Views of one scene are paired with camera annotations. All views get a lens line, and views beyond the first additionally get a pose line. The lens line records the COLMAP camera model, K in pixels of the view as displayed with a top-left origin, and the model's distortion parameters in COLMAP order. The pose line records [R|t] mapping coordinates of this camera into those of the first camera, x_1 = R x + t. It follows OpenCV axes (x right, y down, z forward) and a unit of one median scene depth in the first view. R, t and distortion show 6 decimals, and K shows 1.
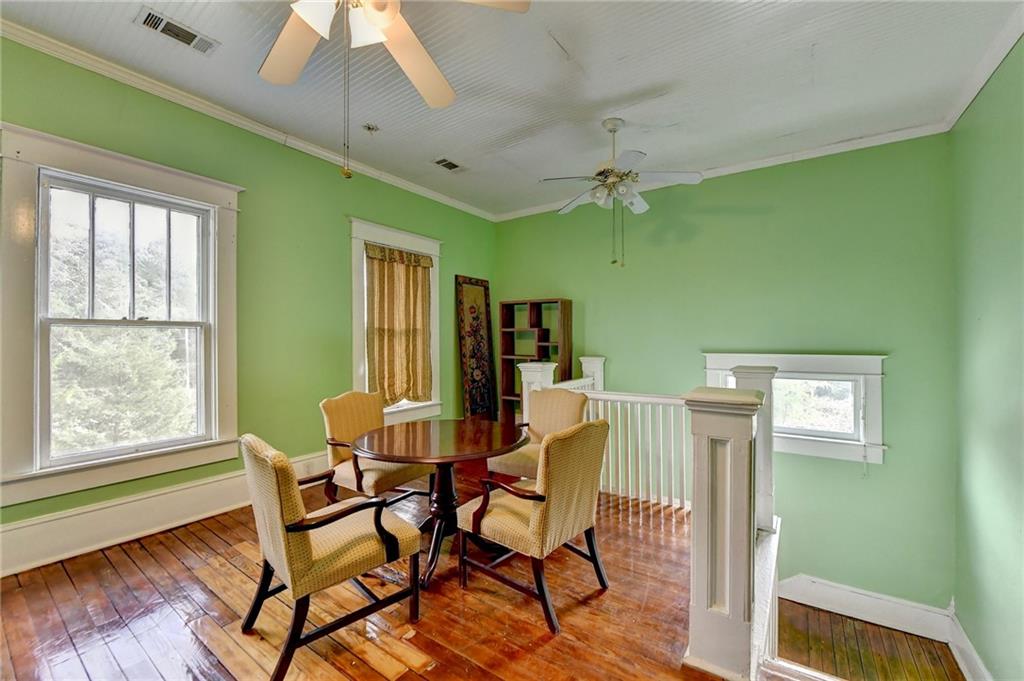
lens RADIAL K [[414.5, 0, 510.6], [0, 414.5, 335.1], [0, 0, 1]] dist [-0.003709, -0.001234]
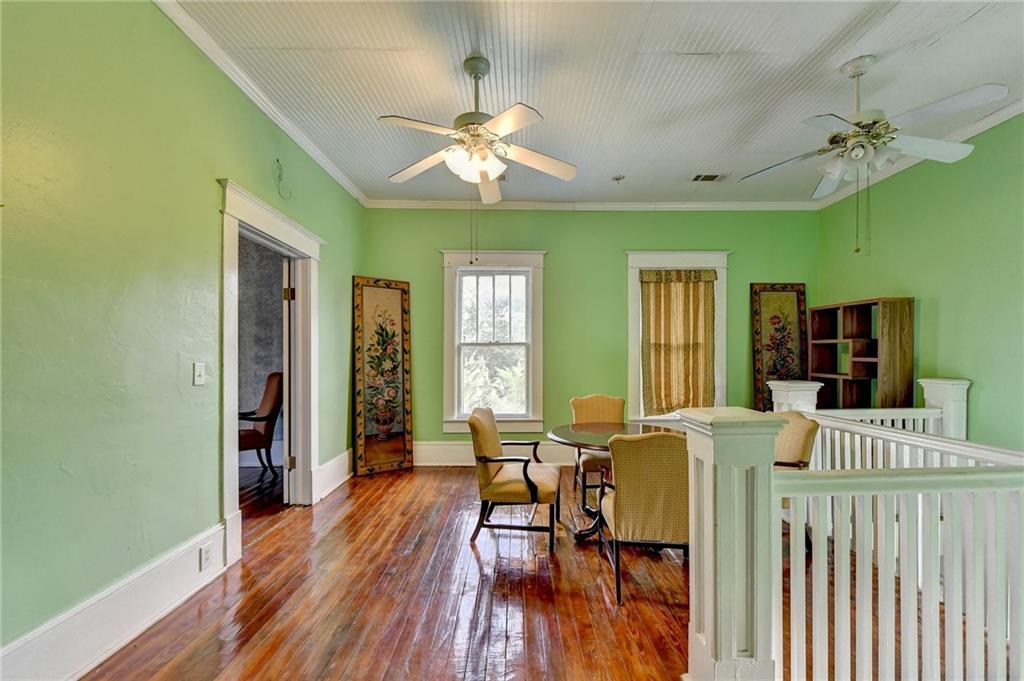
lens RADIAL K [[414.5, 0, 504.6], [0, 414.5, 355.6], [0, 0, 1]] dist [-0.003709, -0.001234]
pose [[0.561557, 0.002488, -0.827434, 0.370436], [0.010308, 0.999897, 0.010002, 0.000099], [0.827374, -0.014146, 0.561473, 0.032655]]
